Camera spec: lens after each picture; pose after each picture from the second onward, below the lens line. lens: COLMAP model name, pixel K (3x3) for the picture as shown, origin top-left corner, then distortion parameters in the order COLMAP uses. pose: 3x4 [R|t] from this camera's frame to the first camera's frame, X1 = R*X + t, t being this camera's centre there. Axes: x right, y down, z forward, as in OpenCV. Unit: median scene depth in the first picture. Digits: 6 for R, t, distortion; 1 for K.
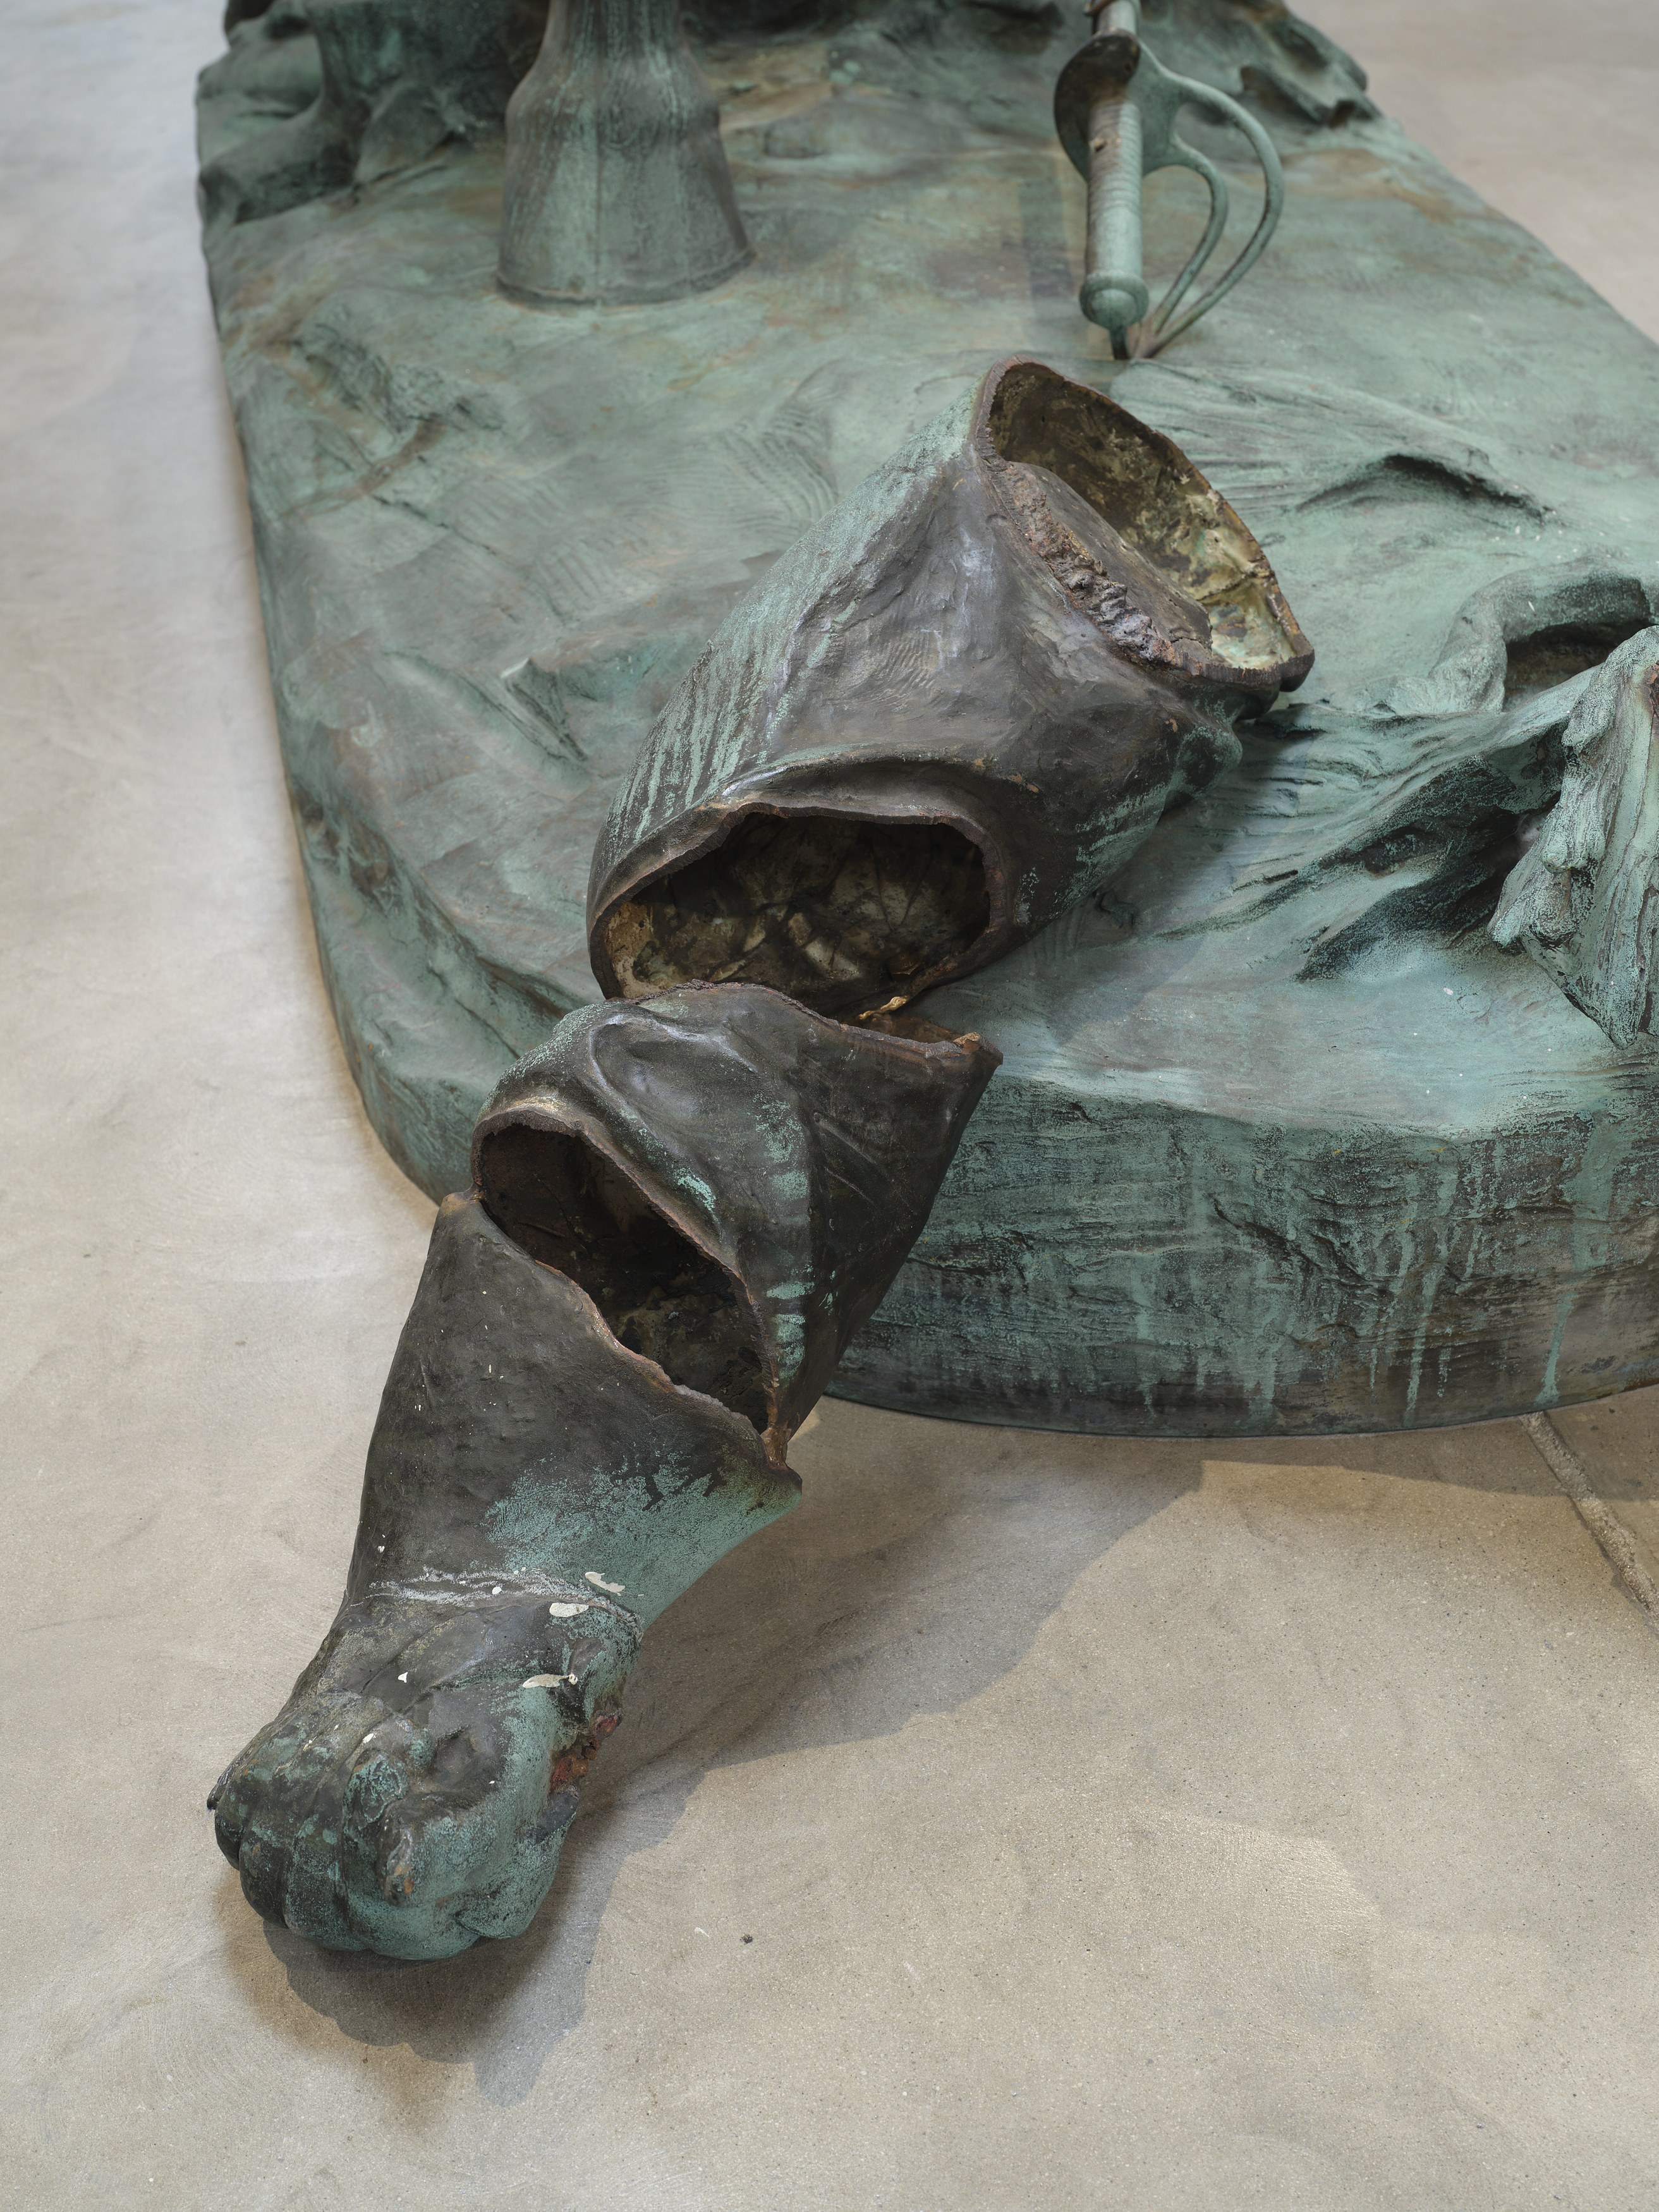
lens RADIAL K [[3427.2, 0, 828.1], [0, 3427.2, 1111.3], [0, 0, 1]] dist [-0.077725, 0.000000]
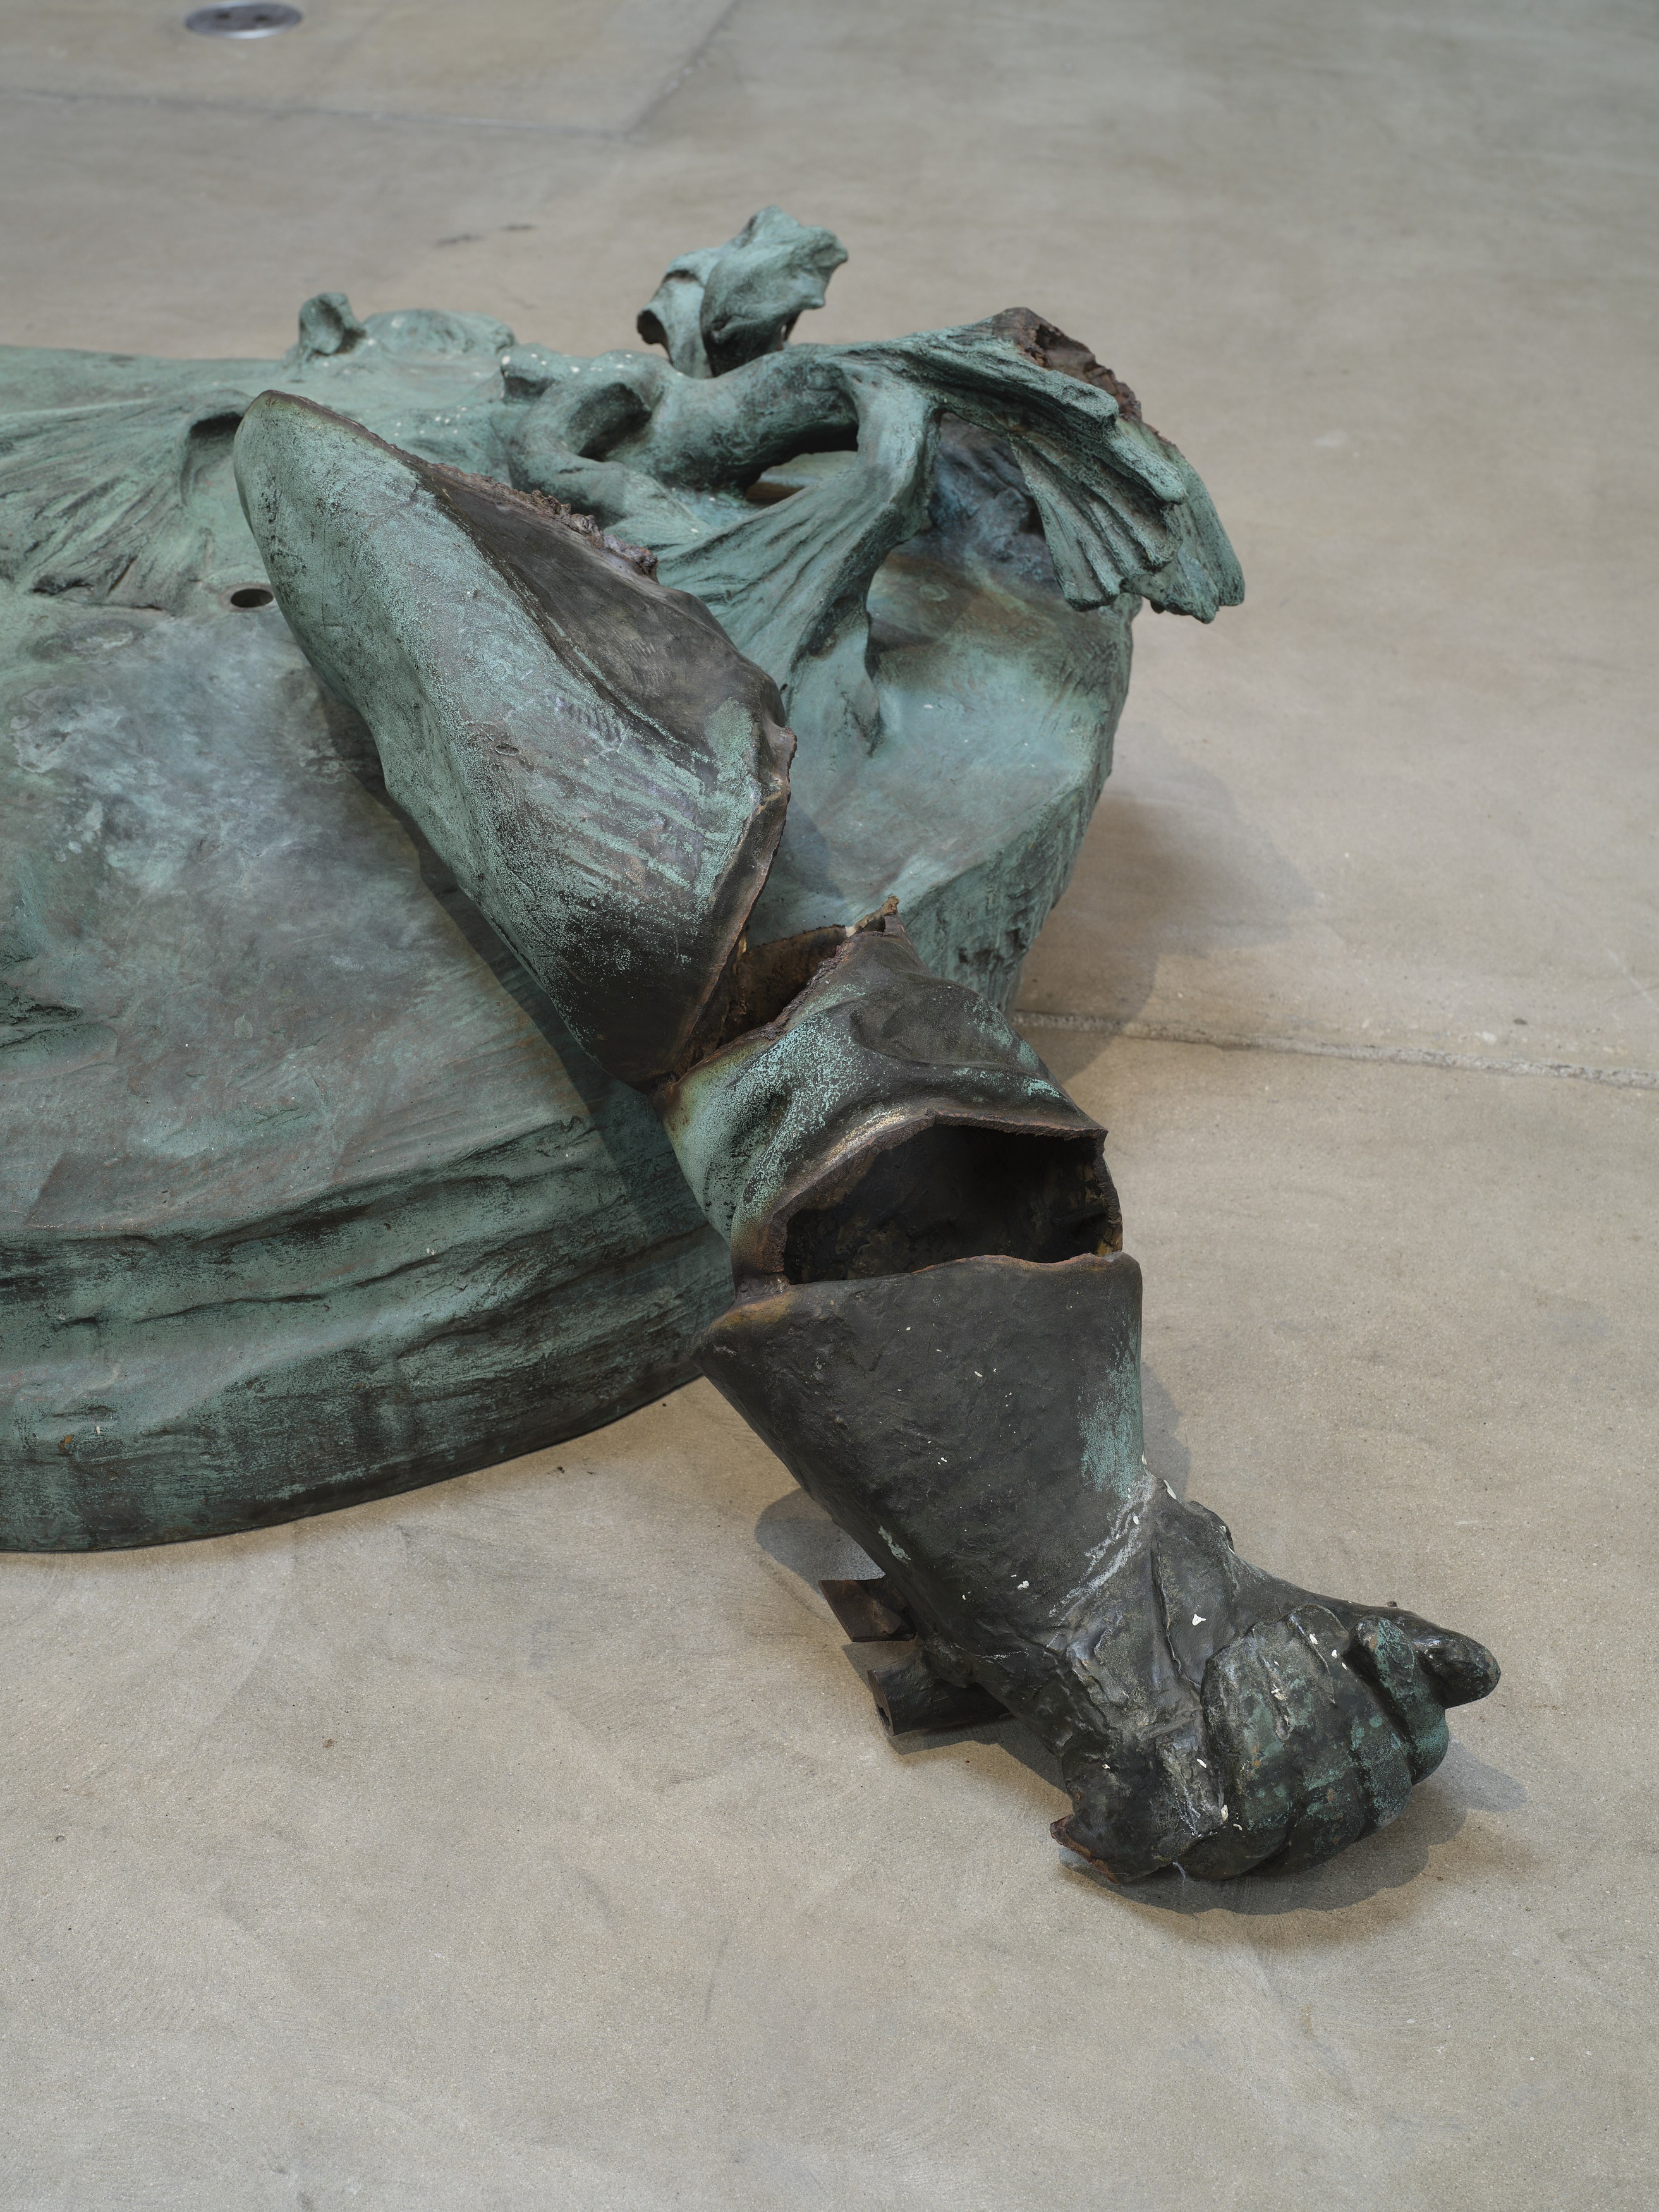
lens RADIAL K [[3239.6, 0, 834.0], [0, 3239.6, 1108.1], [0, 0, 1]] dist [-0.090194, 0.000000]
pose [[0.383479, -0.518668, 0.764152, -0.730312], [0.500771, 0.811990, 0.299833, -0.267058], [-0.775998, 0.267685, 0.571115, 0.439877]]
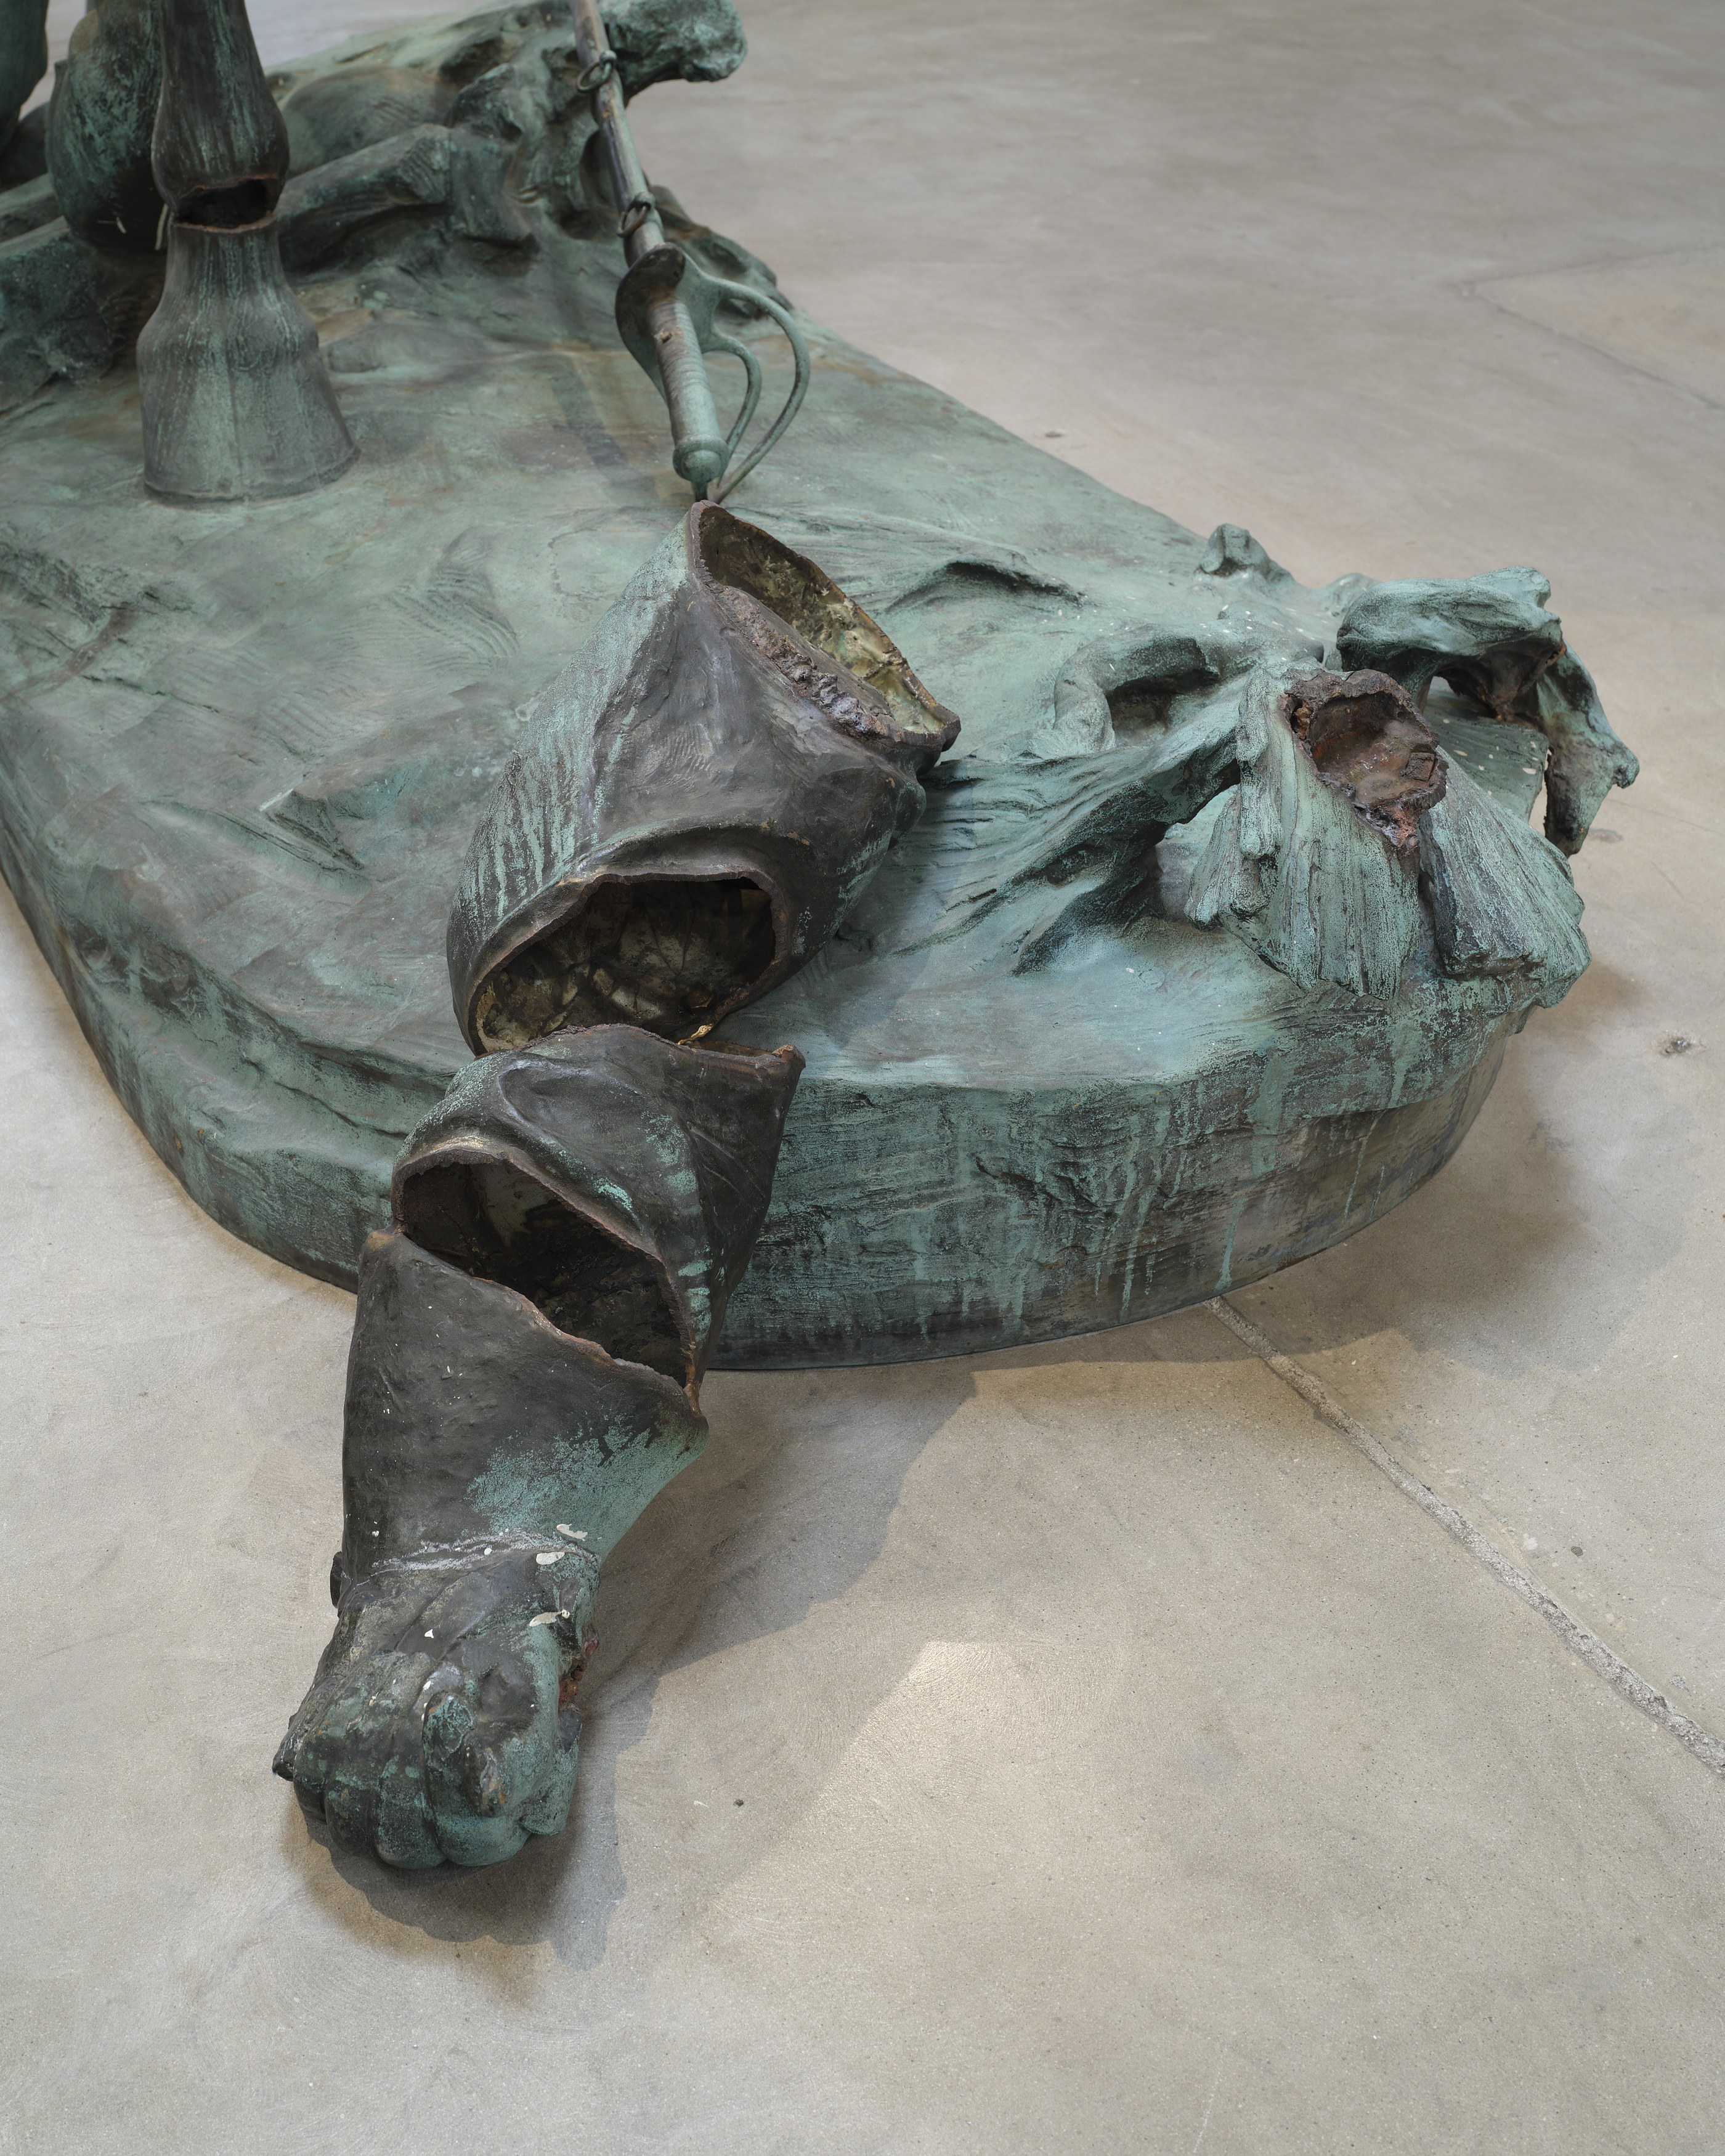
lens RADIAL K [[2873.9, 0, 818.3], [0, 2873.9, 1089.2], [0, 0, 1]] dist [-0.129273, 0.000000]
pose [[0.966644, -0.121296, 0.225582, -0.172854], [0.127492, 0.991754, -0.013047, 0.007460], [-0.222140, 0.041371, 0.974137, -0.001411]]
